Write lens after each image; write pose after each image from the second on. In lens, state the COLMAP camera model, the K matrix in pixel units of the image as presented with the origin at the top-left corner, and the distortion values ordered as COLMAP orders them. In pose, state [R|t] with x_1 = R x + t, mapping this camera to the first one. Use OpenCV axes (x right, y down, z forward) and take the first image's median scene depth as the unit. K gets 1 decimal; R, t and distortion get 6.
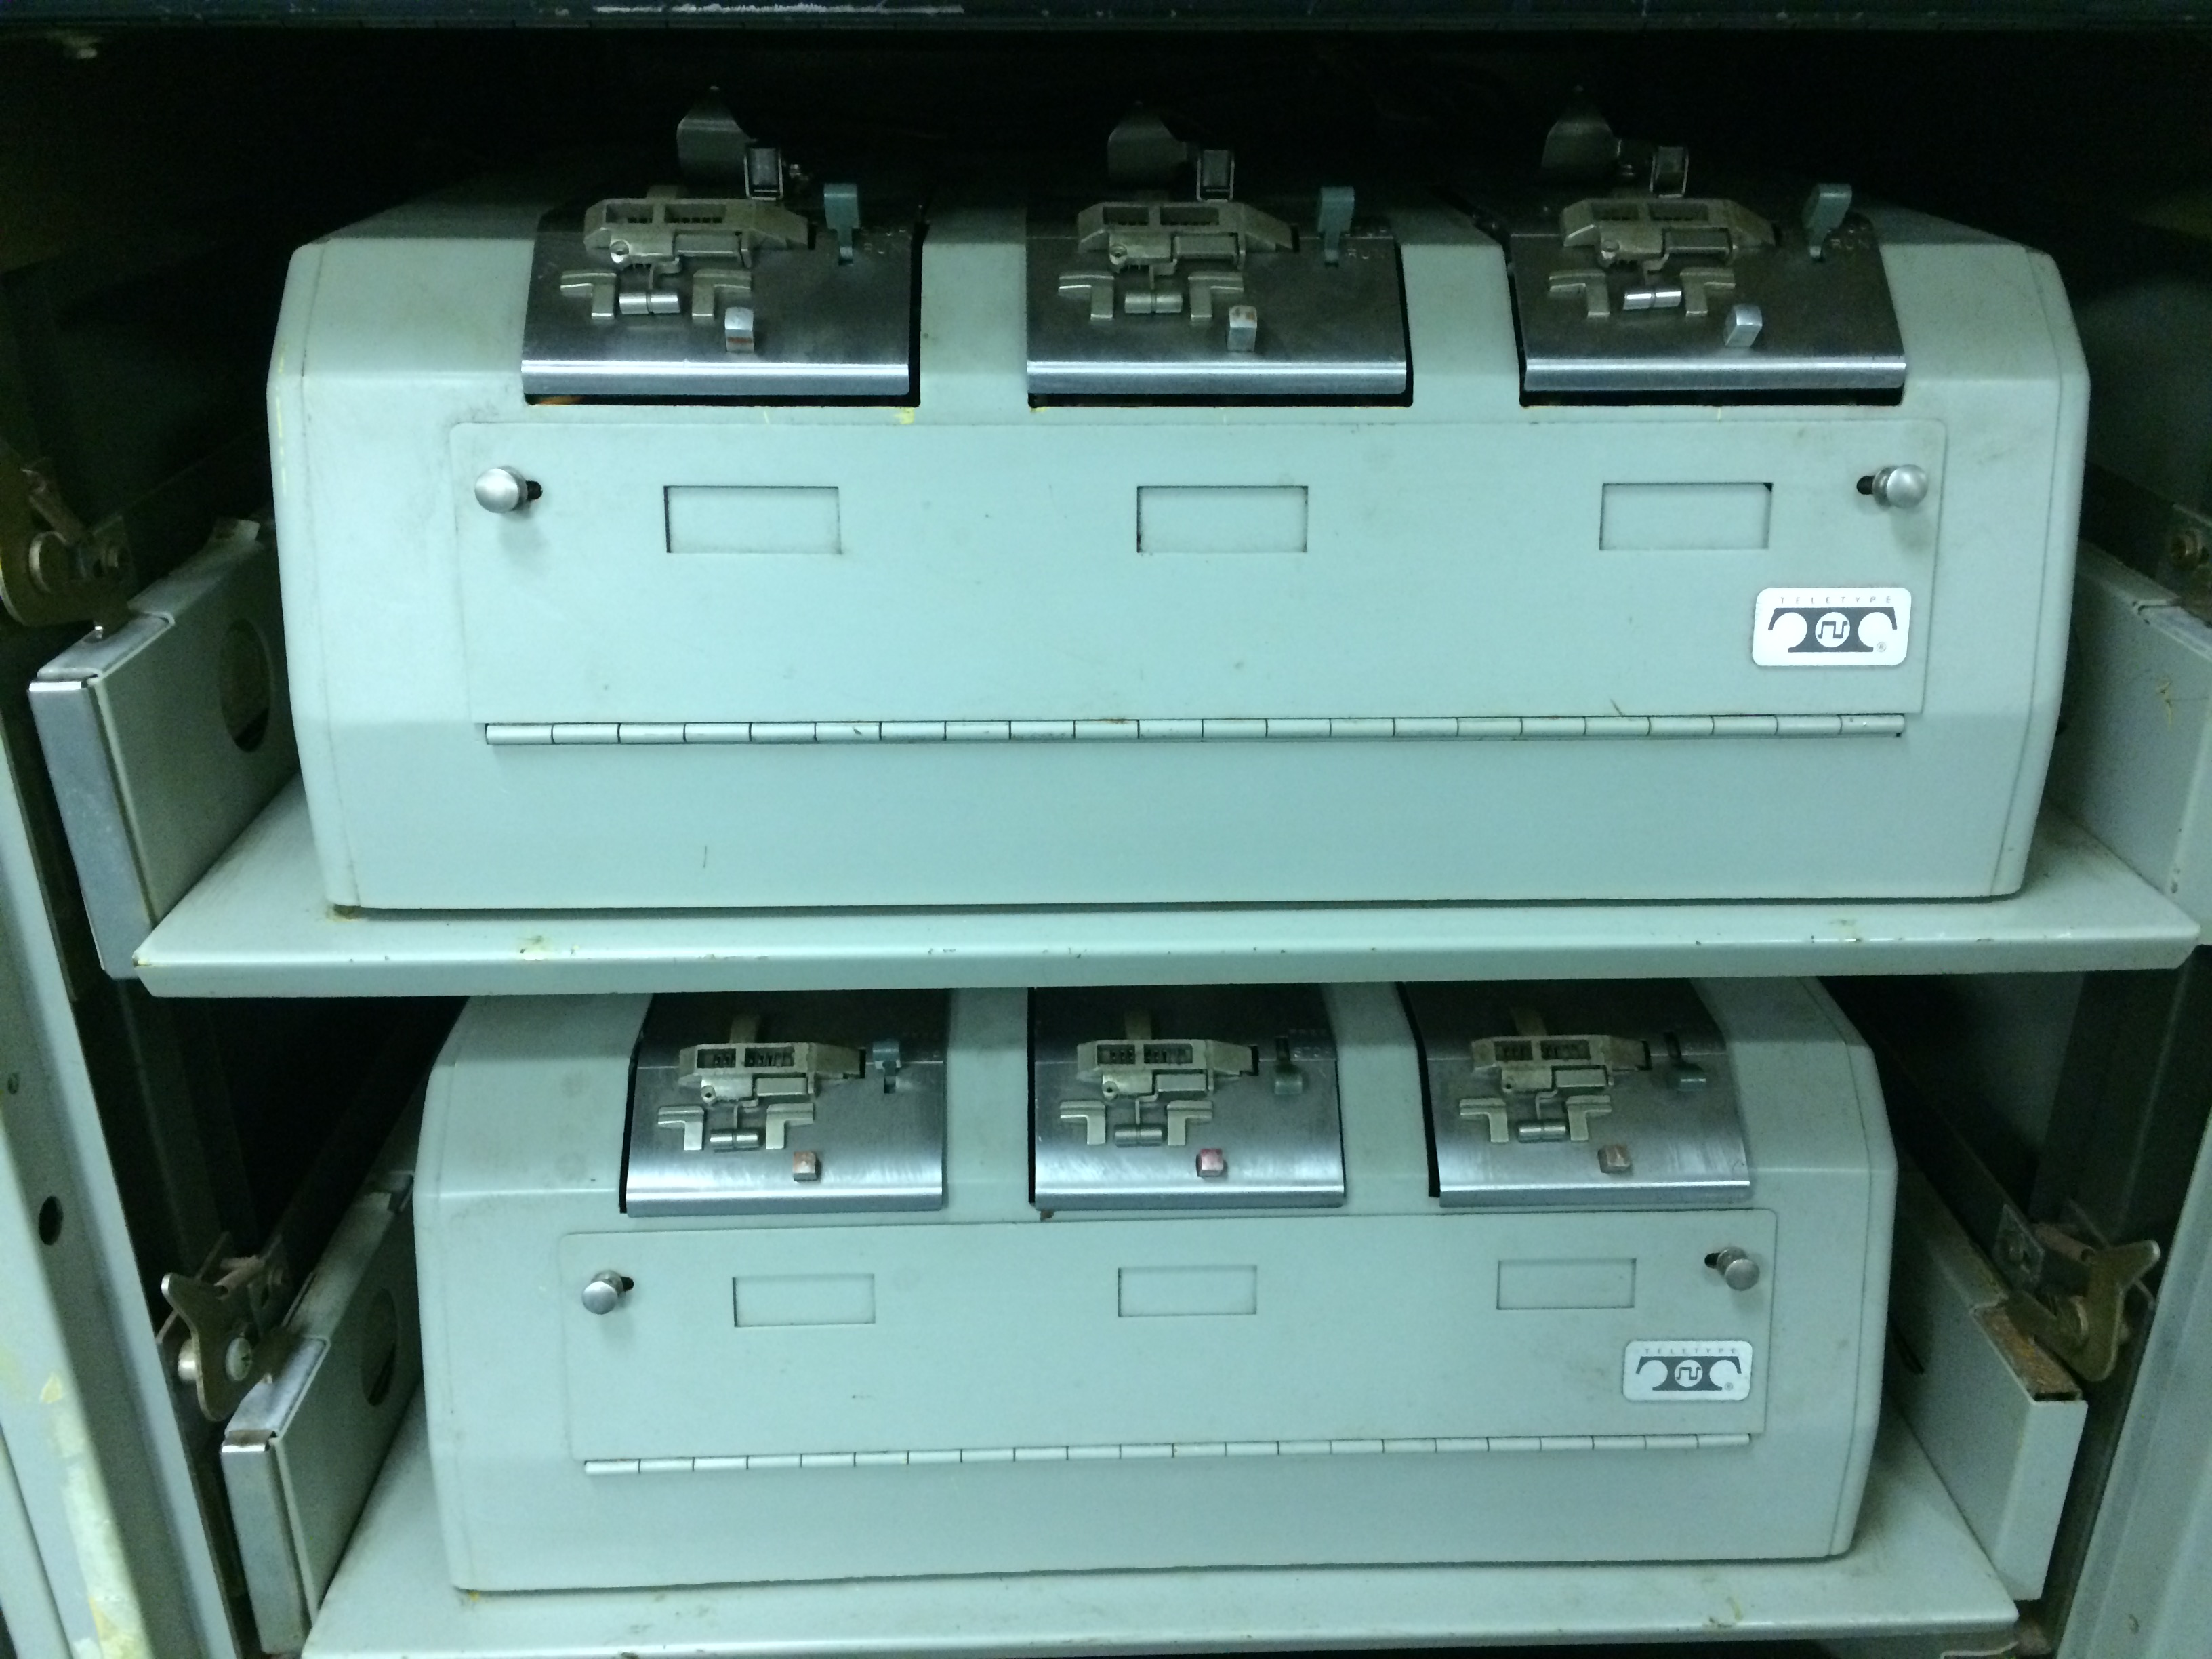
lens RADIAL K [[1932.8, 0, 1109.0], [0, 1932.8, 842.8], [0, 0, 1]] dist [0.074220, -0.099595]
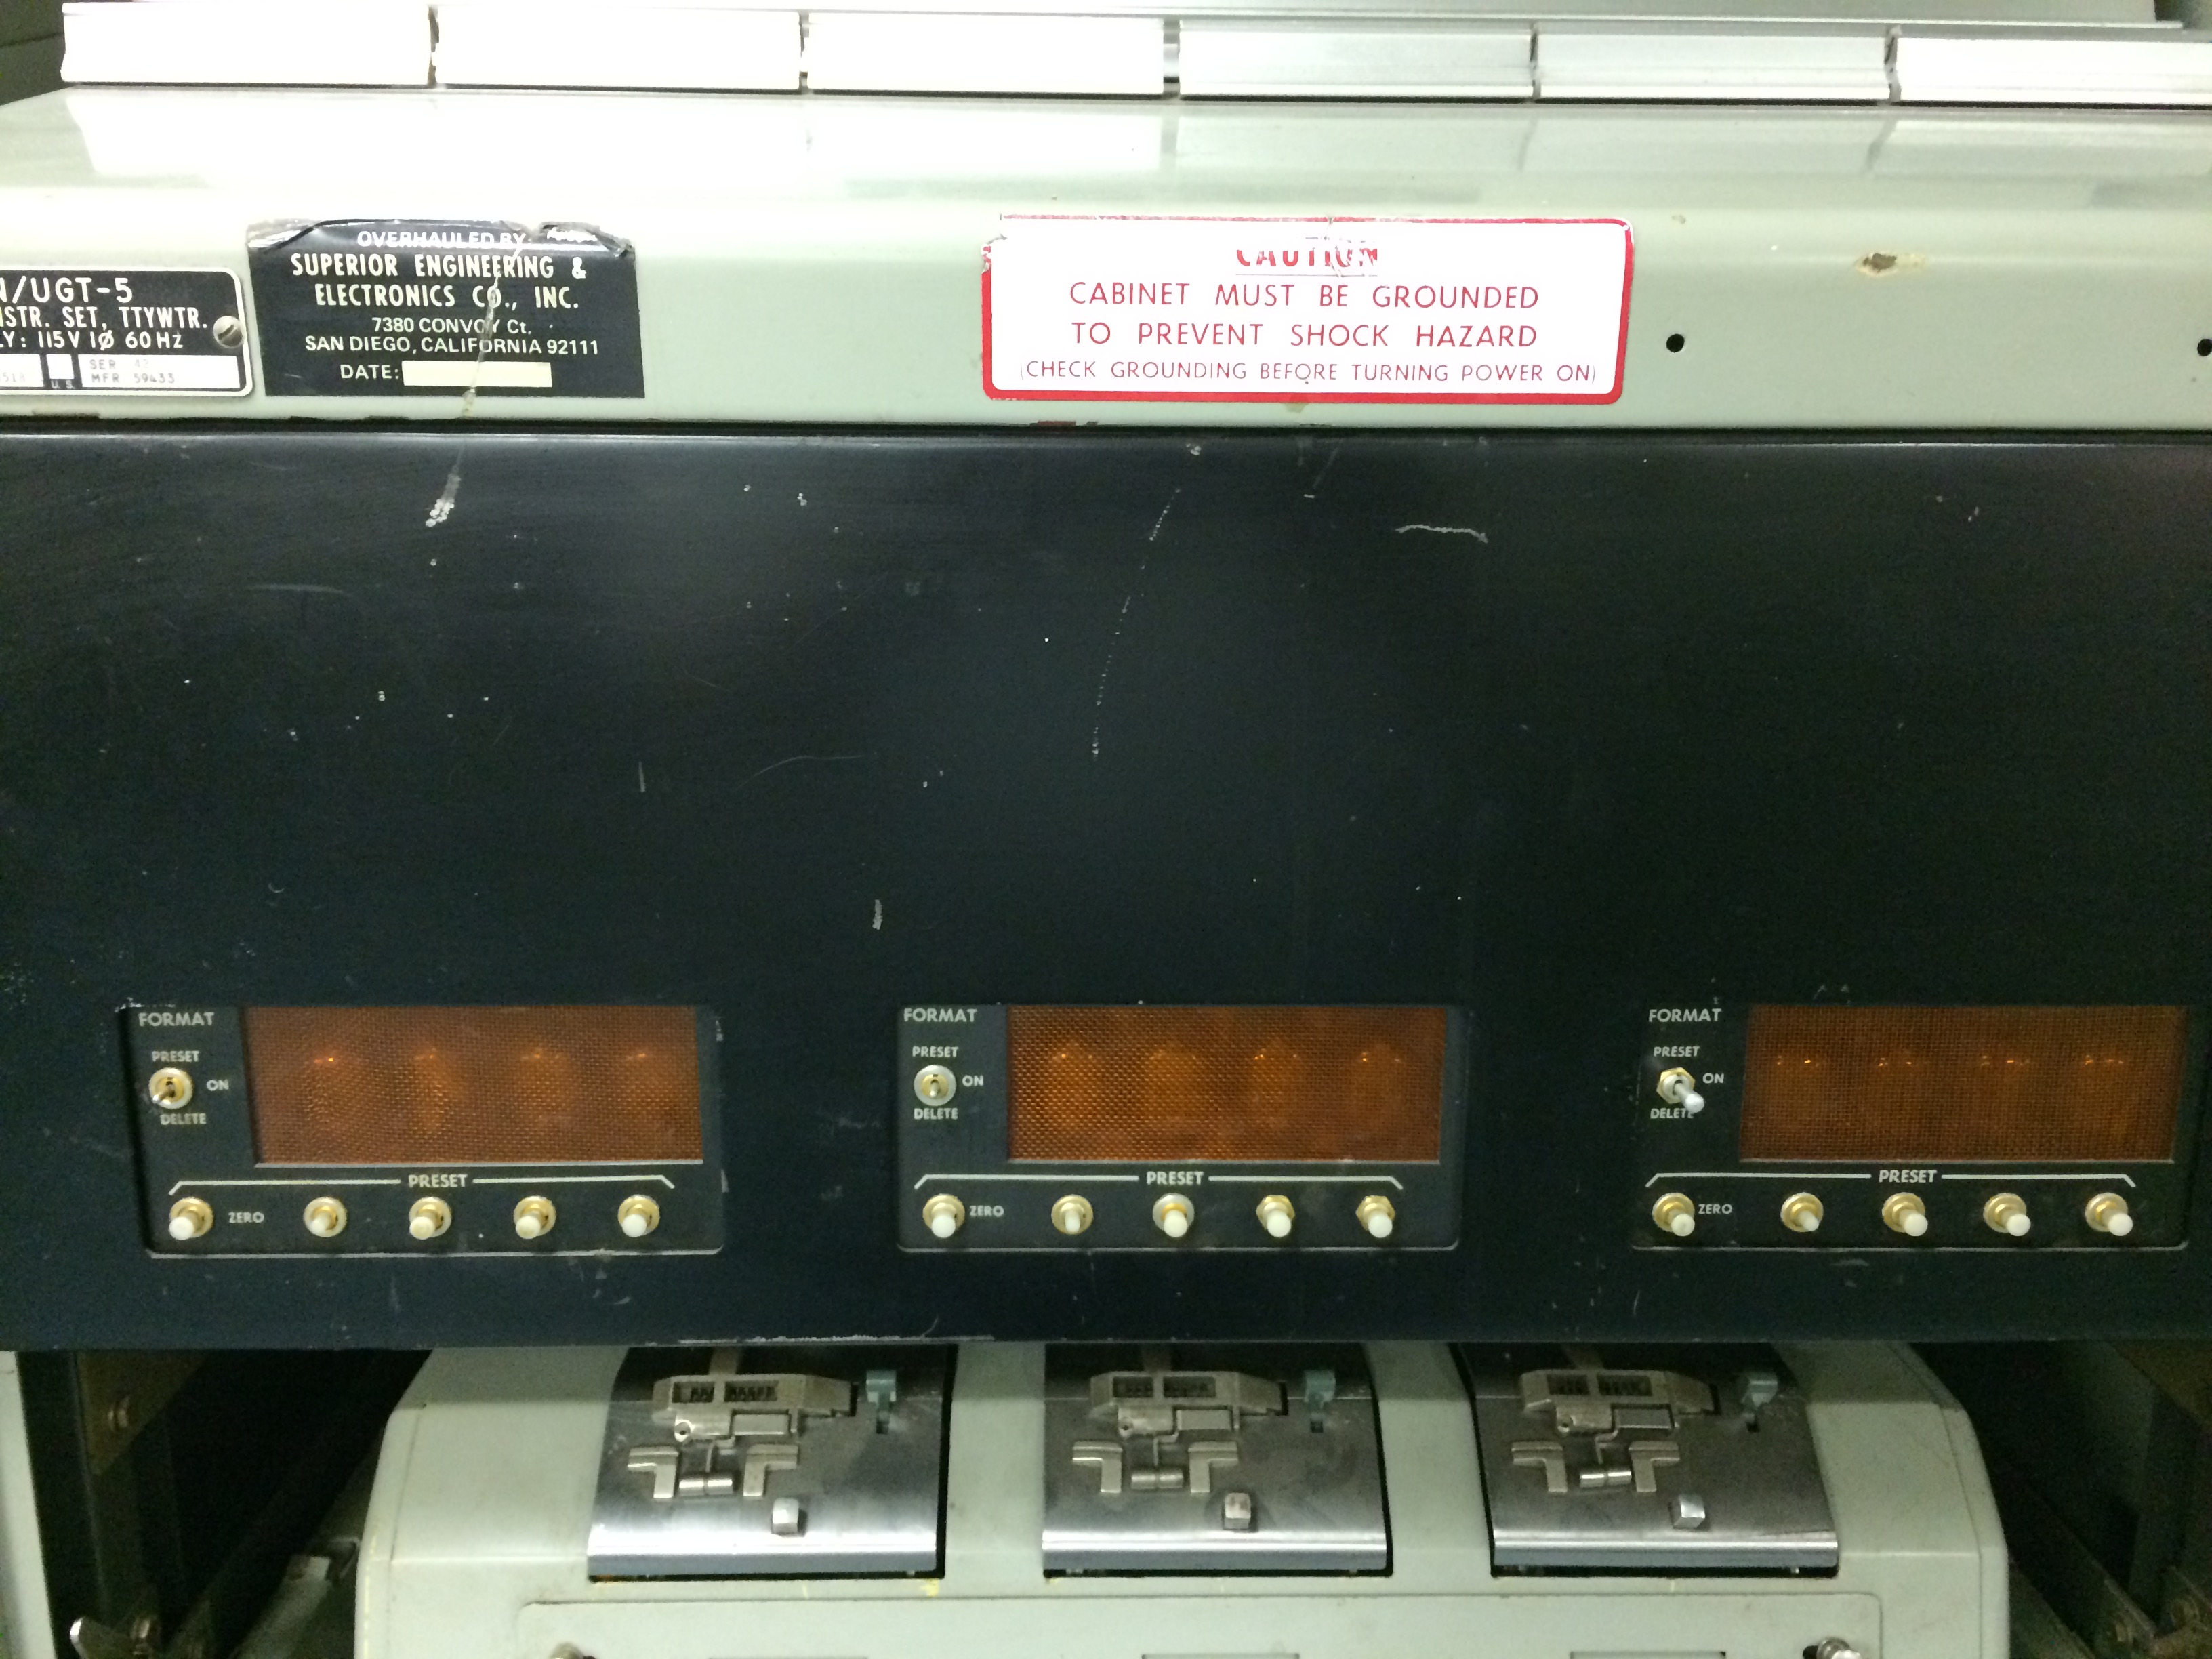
lens RADIAL K [[1932.8, 0, 1110.4], [0, 1932.8, 833.6], [0, 0, 1]] dist [0.074220, -0.099595]
pose [[0.999934, 0.009151, -0.006897, 0.000308], [-0.010348, 0.979636, -0.200514, -0.407534], [0.004922, 0.200573, 0.979666, -0.164868]]
